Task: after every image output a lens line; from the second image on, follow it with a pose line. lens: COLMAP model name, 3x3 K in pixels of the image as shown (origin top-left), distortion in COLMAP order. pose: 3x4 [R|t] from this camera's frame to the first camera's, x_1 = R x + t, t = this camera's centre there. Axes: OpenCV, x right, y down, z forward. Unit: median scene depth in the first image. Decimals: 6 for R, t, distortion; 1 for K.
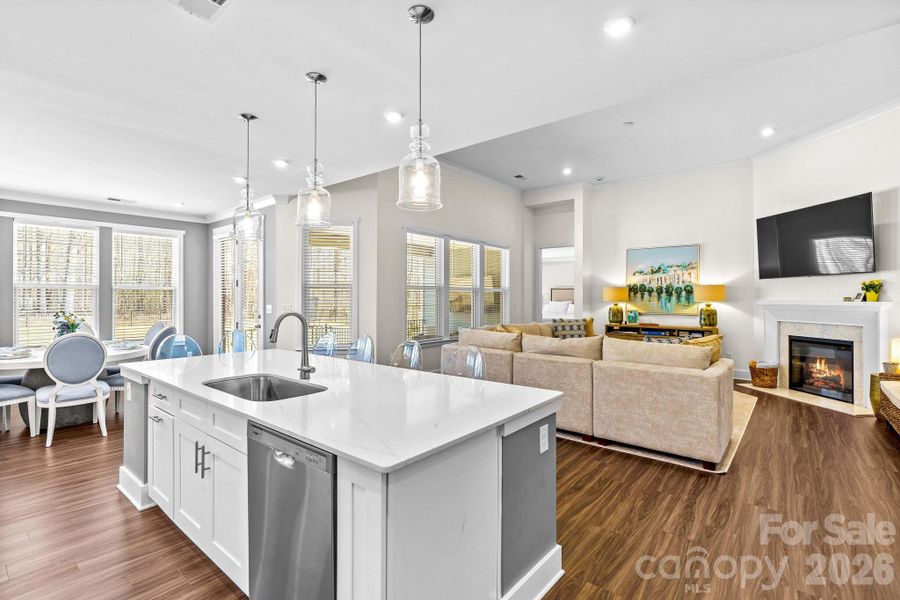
lens RADIAL K [[418.4, 0, 449.4], [0, 418.4, 290.8], [0, 0, 1]] dist [0.009837, 0.000984]
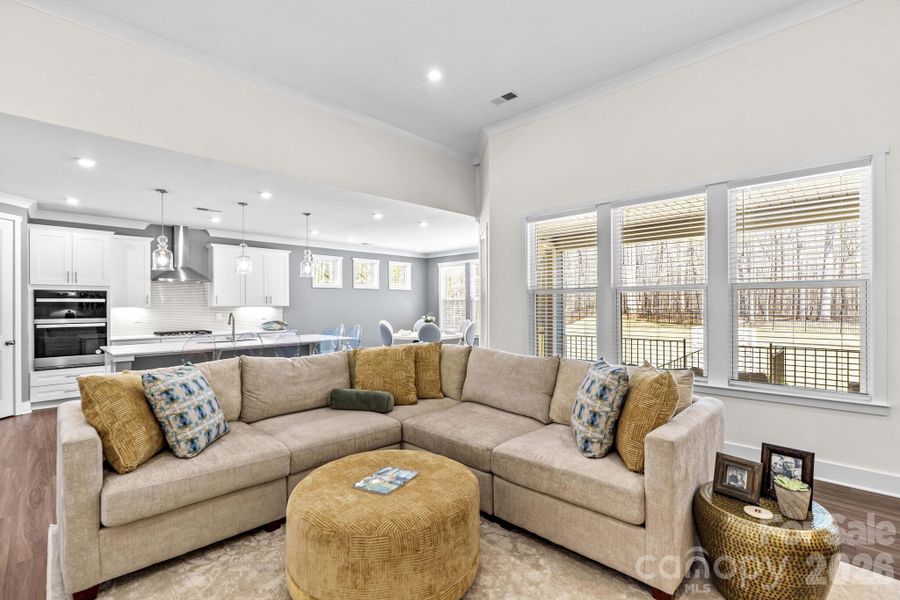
lens RADIAL K [[418.4, 0, 448.5], [0, 418.4, 301.6], [0, 0, 1]] dist [0.009837, 0.000984]
pose [[-0.119896, -0.003728, -0.992779, 0.594337], [0.019341, 0.999794, -0.006090, 0.007768], [0.992598, -0.019931, -0.119799, 0.809383]]
